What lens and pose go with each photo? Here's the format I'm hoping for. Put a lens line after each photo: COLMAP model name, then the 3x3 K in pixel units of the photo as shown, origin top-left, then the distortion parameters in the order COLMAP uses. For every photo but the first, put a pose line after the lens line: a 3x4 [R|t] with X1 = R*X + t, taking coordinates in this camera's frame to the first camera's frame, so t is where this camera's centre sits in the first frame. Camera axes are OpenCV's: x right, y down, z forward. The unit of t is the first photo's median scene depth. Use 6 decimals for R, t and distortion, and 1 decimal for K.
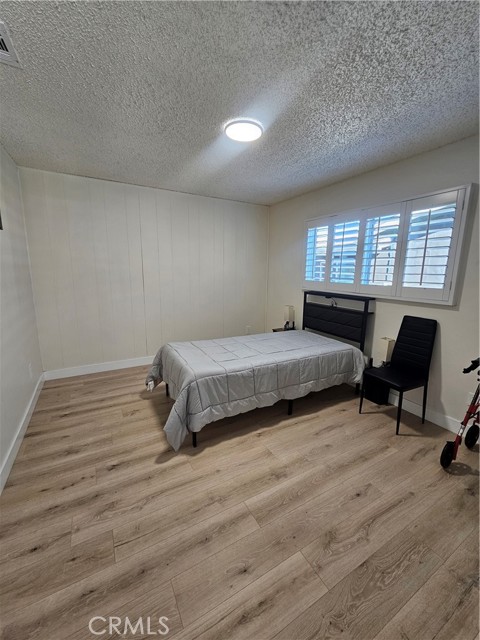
lens RADIAL K [[266.9, 0, 243.3], [0, 266.9, 315.9], [0, 0, 1]] dist [-0.001260, -0.001385]
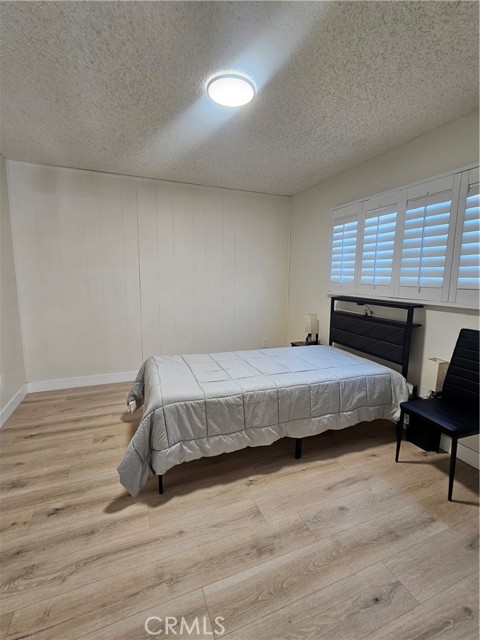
lens RADIAL K [[292.3, 0, 241.9], [0, 292.3, 316.0], [0, 0, 1]] dist [-0.015166, 0.007056]
pose [[0.990312, 0.015622, -0.137978, 0.135693], [-0.020662, 0.999168, -0.035171, 0.004279], [0.137314, 0.037681, 0.989811, 0.158835]]
